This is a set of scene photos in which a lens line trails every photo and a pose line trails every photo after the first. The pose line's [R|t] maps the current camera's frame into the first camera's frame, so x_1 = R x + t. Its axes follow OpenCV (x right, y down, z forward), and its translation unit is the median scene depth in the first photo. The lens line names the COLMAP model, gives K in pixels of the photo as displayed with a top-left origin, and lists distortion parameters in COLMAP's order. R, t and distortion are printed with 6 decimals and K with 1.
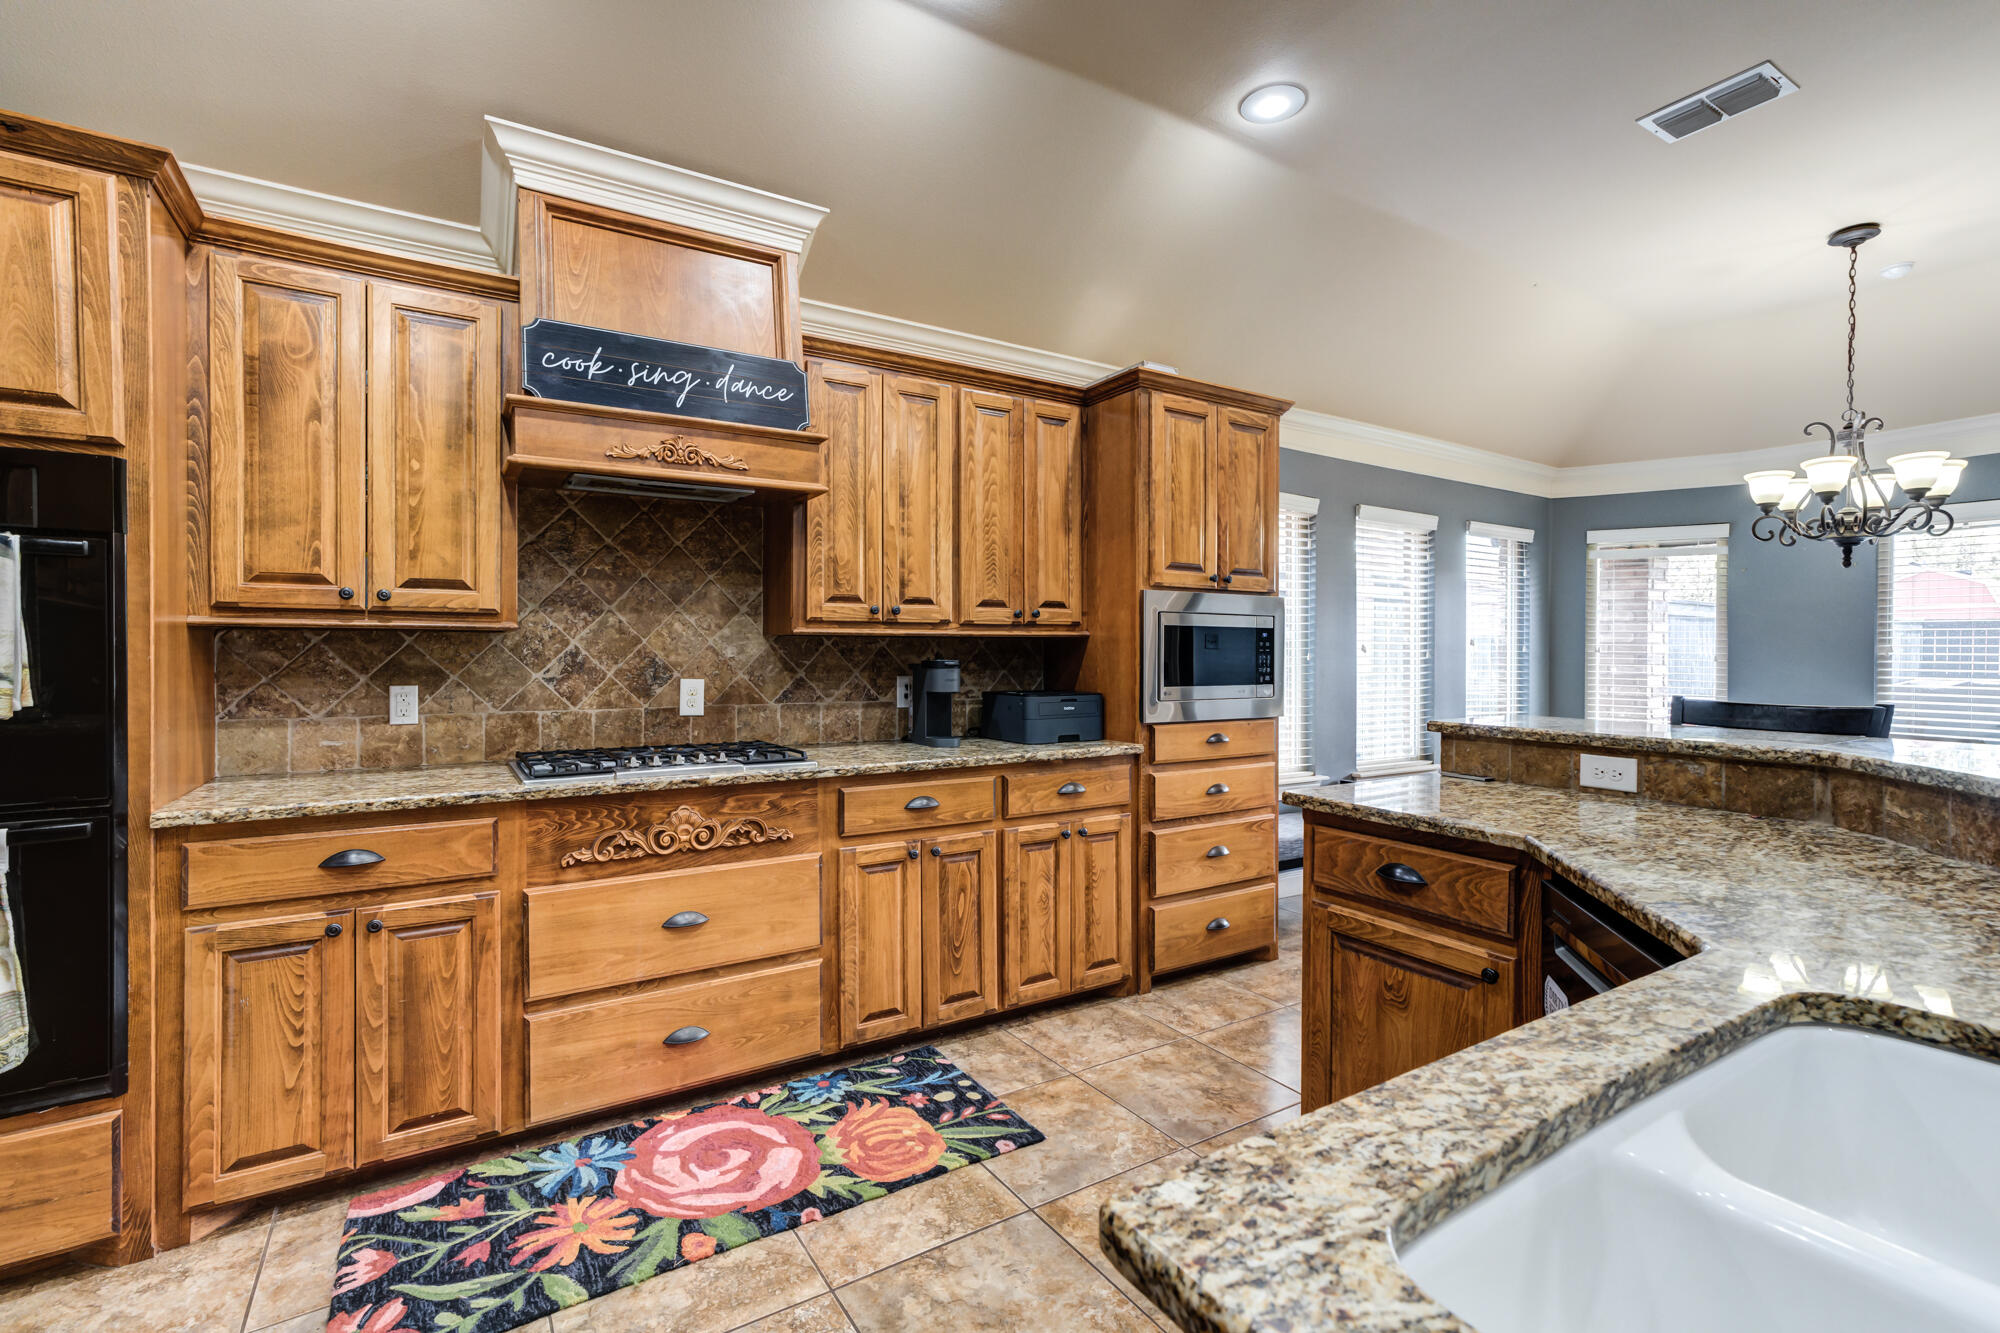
lens RADIAL K [[911.5, 0, 999.1], [0, 911.5, 655.4], [0, 0, 1]] dist [-0.018029, 0.014088]
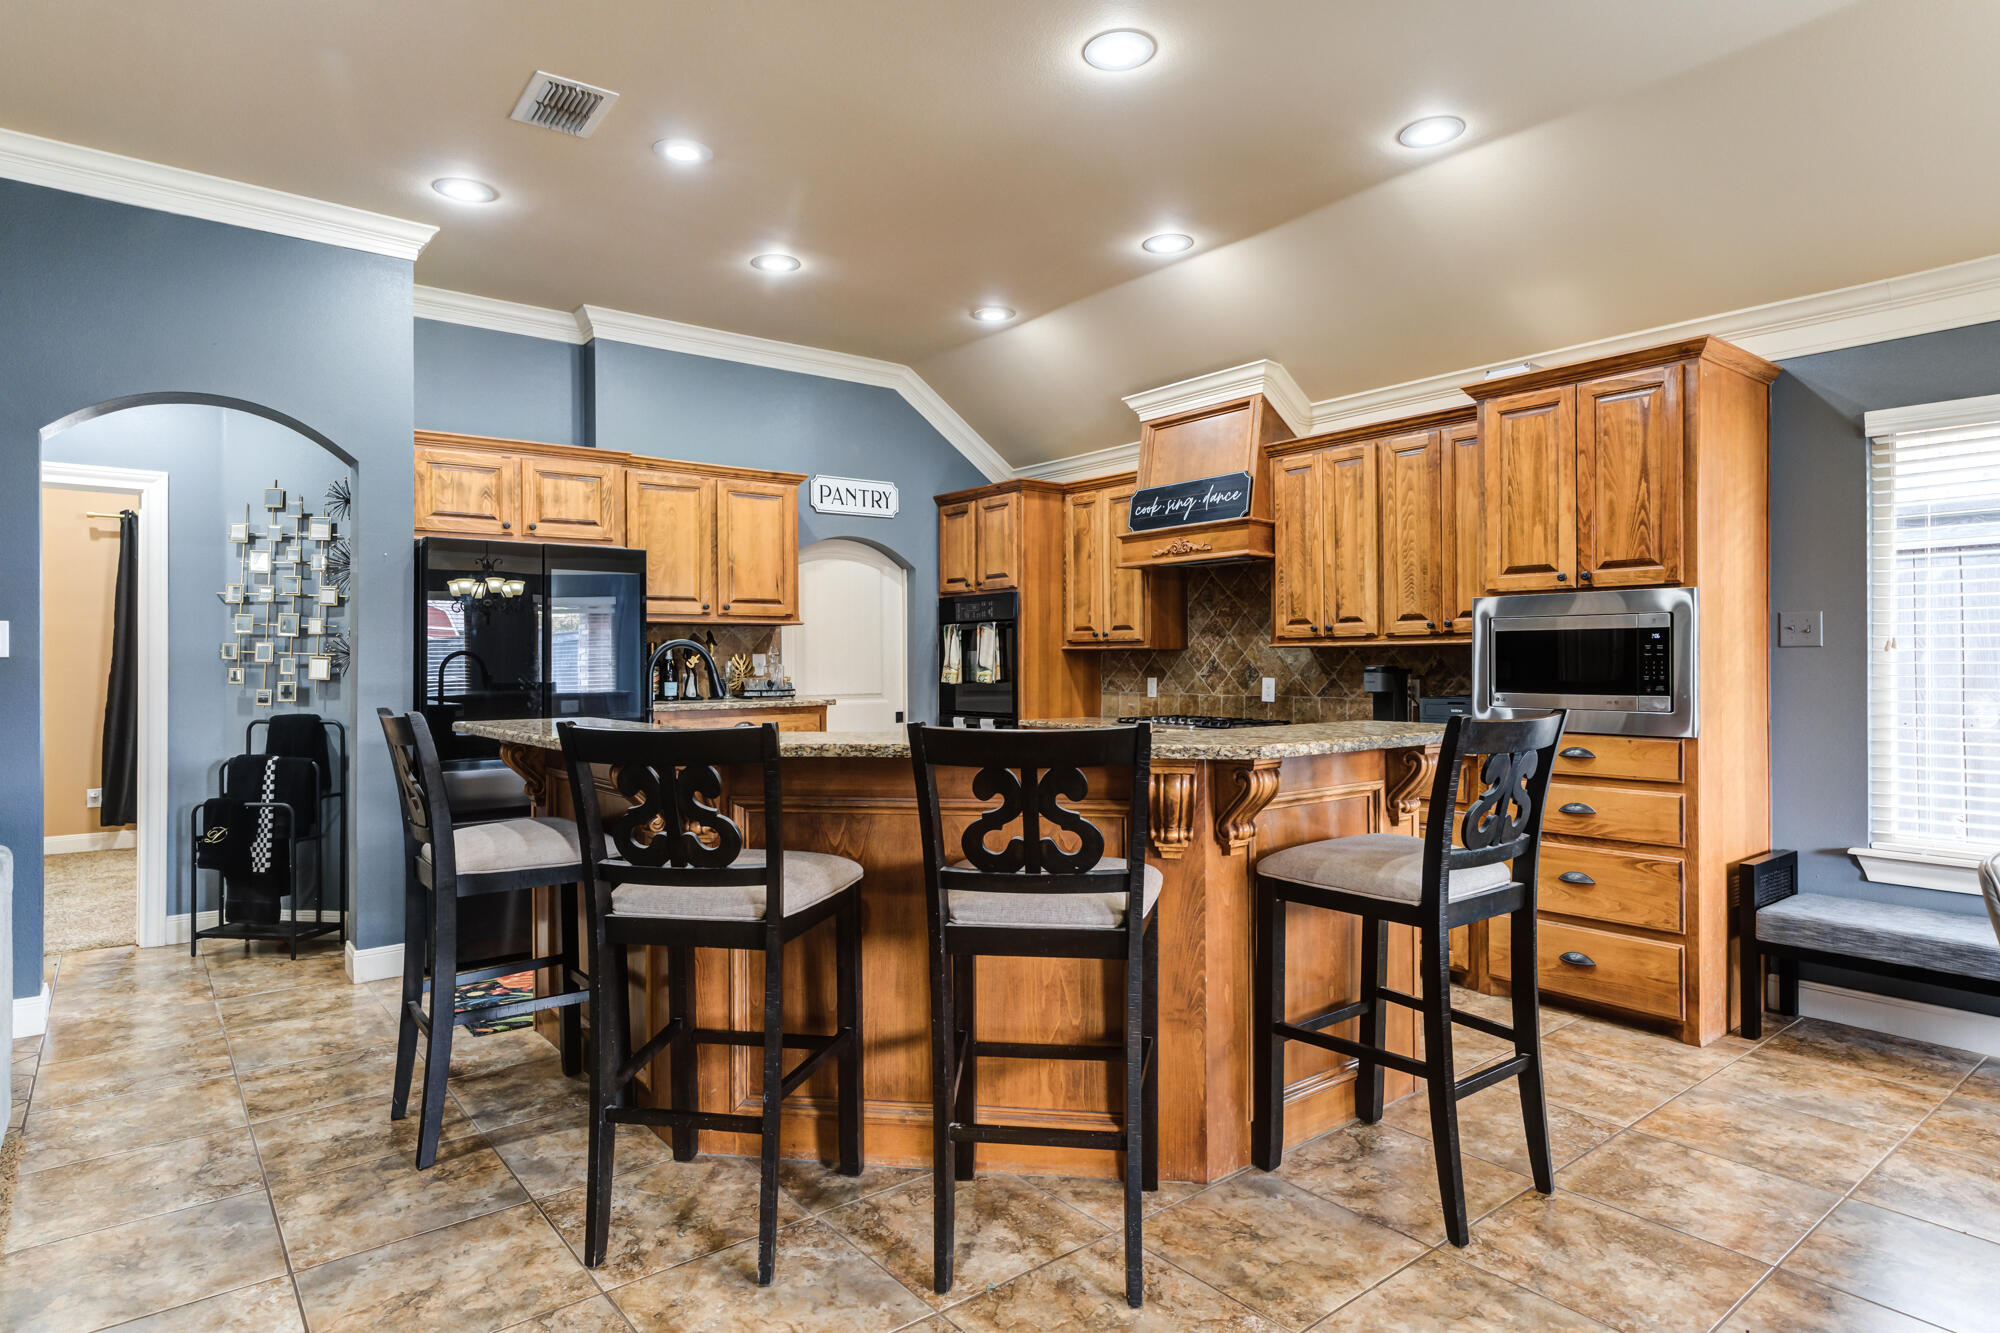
lens RADIAL K [[1144.4, 0, 1064.9], [0, 1144.4, 655.9], [0, 0, 1]] dist [-0.000495, 0.006134]
pose [[0.136159, -0.007188, -0.990661, 1.873051], [0.000942, 0.999974, -0.007126, 0.003477], [0.990687, 0.000037, 0.136162, 0.495600]]
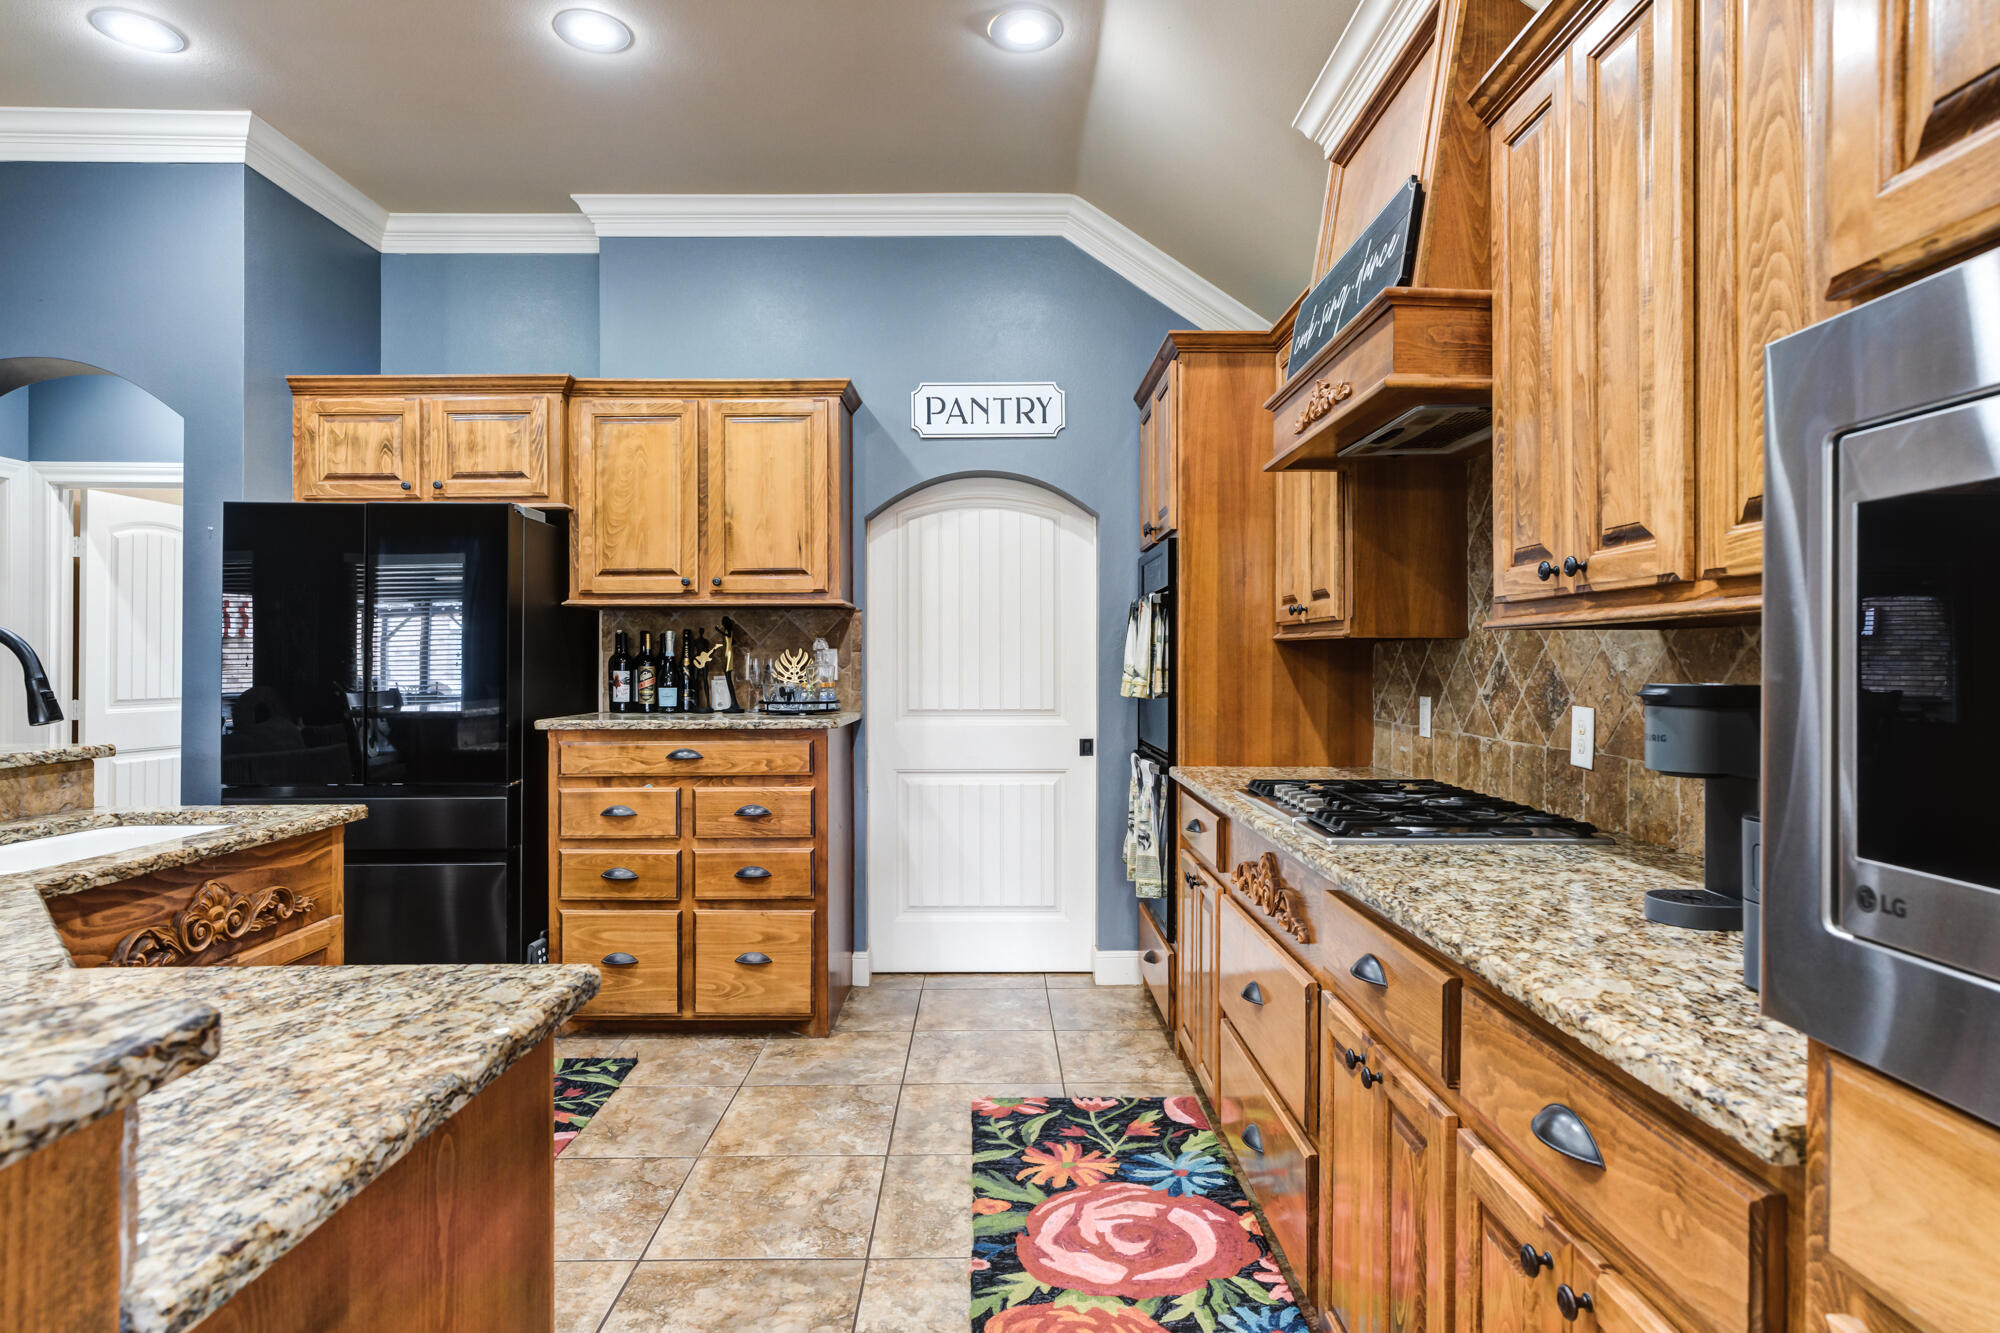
lens RADIAL K [[1144.4, 0, 1013.3], [0, 1144.4, 648.6], [0, 0, 1]] dist [-0.000495, 0.006134]
pose [[-0.540348, -0.008954, -0.841394, 0.623638], [-0.003208, 0.999958, -0.008581, -0.005504], [0.841436, -0.001938, -0.540354, 1.350766]]
